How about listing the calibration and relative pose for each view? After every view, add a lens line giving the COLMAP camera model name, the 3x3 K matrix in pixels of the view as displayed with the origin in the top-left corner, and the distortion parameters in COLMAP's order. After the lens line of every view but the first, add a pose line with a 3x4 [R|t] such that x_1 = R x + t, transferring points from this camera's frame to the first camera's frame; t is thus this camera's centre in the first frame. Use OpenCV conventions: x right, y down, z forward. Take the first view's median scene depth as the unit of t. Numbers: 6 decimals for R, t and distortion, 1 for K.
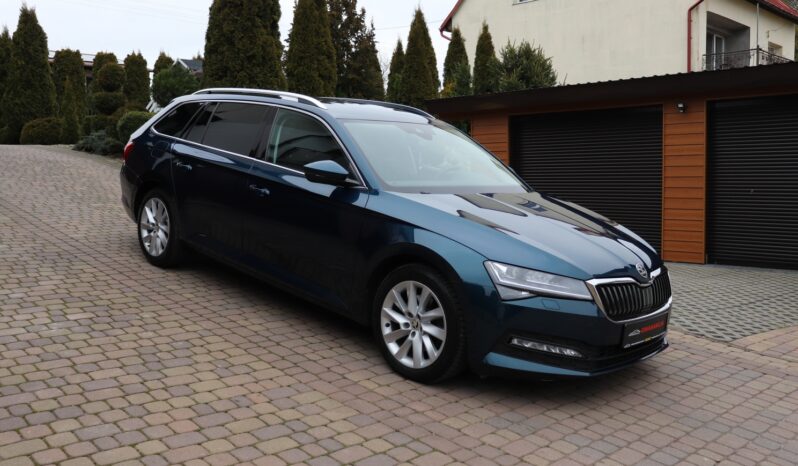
lens RADIAL K [[736.9, 0, 400.1], [0, 736.9, 228.9], [0, 0, 1]] dist [-0.088654, 0.000000]
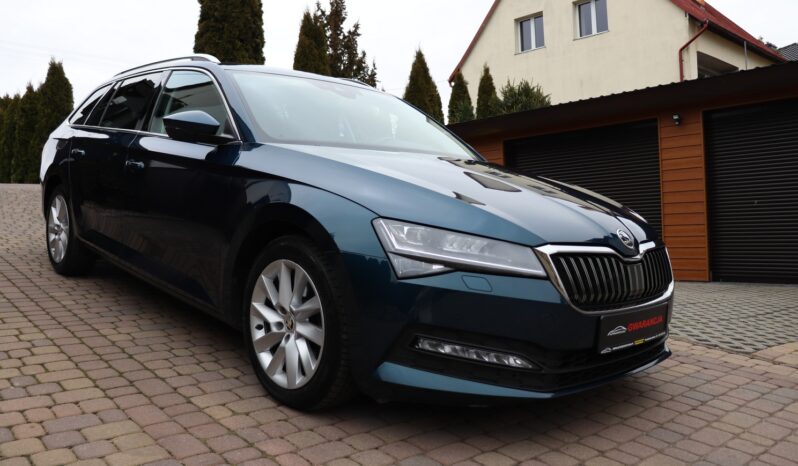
lens RADIAL K [[644.4, 0, 404.9], [0, 644.4, 231.6], [0, 0, 1]] dist [-0.174941, 0.144645]
pose [[0.998634, -0.021560, -0.047599, 0.129955], [0.017983, 0.997071, -0.074343, 0.075026], [0.049063, 0.073385, 0.996096, 0.341449]]
